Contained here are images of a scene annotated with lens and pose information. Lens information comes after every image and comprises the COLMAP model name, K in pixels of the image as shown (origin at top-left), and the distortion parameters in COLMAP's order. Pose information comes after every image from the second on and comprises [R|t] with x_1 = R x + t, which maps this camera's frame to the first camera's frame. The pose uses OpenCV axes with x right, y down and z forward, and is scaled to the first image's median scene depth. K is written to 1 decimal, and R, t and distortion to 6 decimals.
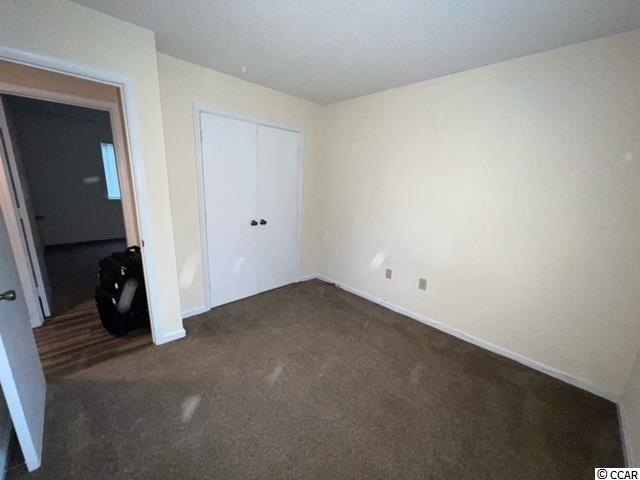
lens RADIAL K [[257.6, 0, 320.0], [0, 257.6, 240.0], [0, 0, 1]] dist [-0.007874, 0.000255]
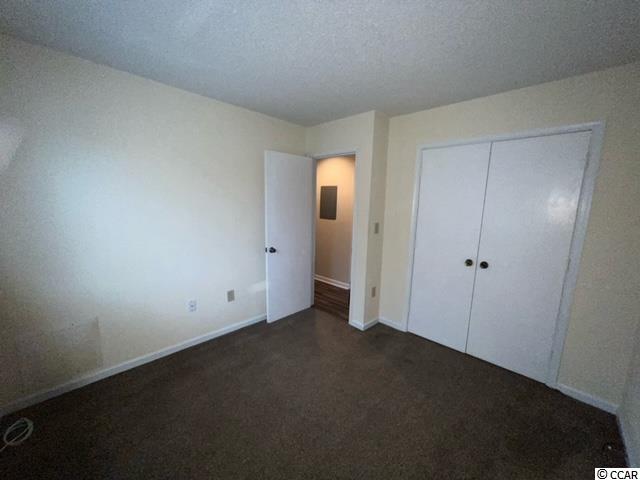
lens RADIAL K [[257.6, 0, 320.0], [0, 257.6, 240.0], [0, 0, 1]] dist [-0.007874, 0.000255]
pose [[0.022512, 0.100804, -0.994652, 0.606534], [-0.251933, 0.963368, 0.091932, -0.103725], [0.967483, 0.248516, 0.047083, 0.559440]]
